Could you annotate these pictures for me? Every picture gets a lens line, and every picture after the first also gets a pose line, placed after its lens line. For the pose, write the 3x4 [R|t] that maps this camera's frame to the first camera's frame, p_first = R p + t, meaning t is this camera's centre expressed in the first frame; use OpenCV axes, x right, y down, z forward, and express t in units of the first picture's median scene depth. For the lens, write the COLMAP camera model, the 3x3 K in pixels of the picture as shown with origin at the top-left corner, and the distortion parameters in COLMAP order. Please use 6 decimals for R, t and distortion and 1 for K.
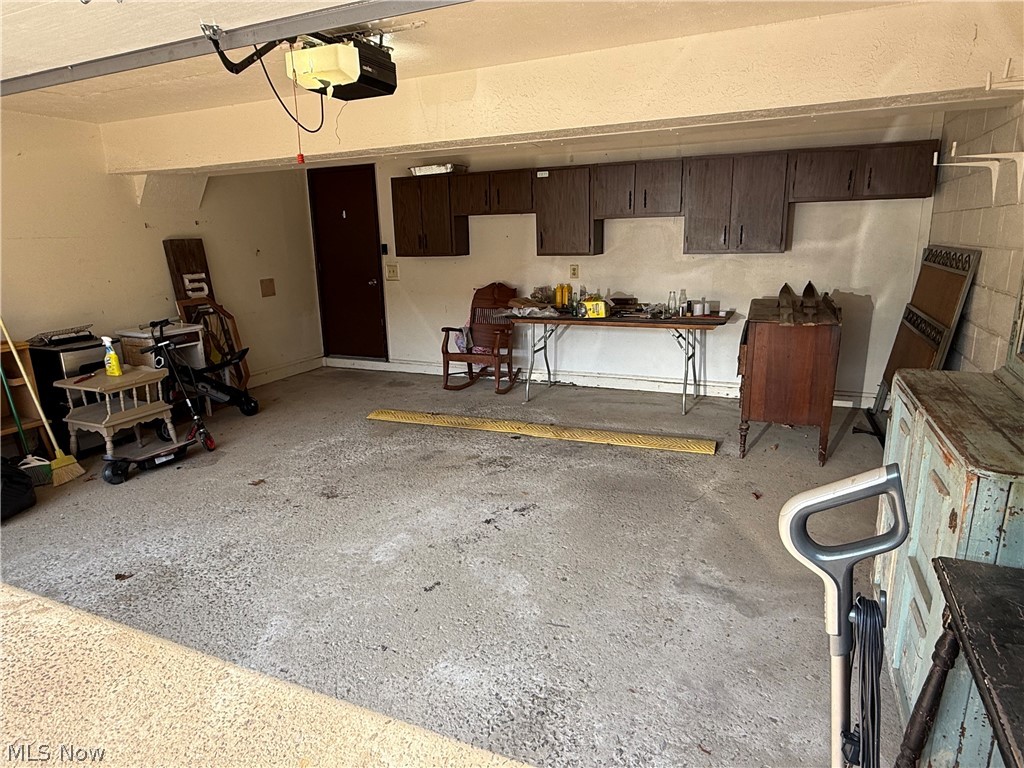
lens RADIAL K [[617.8, 0, 509.9], [0, 617.8, 384.7], [0, 0, 1]] dist [0.001220, -0.002845]
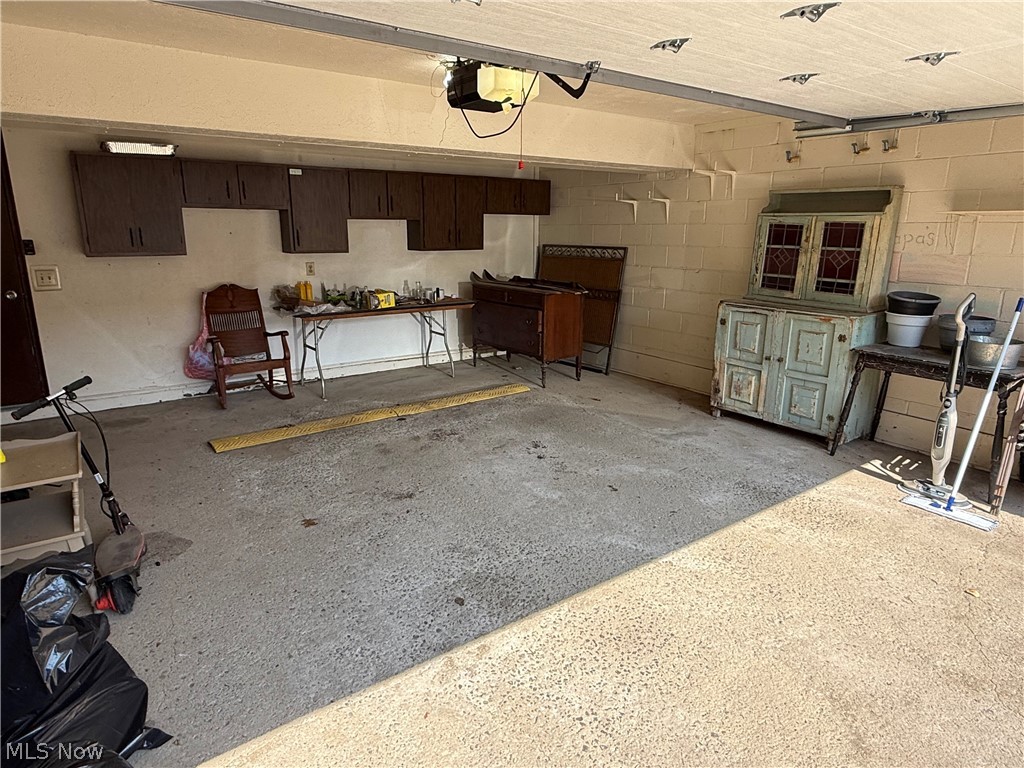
lens RADIAL K [[617.8, 0, 508.9], [0, 617.8, 384.8], [0, 0, 1]] dist [0.001220, -0.002845]
pose [[0.498038, -0.187408, 0.846662, -0.763272], [0.188927, 0.976363, 0.104984, -0.049488], [-0.846325, 0.107671, 0.521672, 0.250791]]
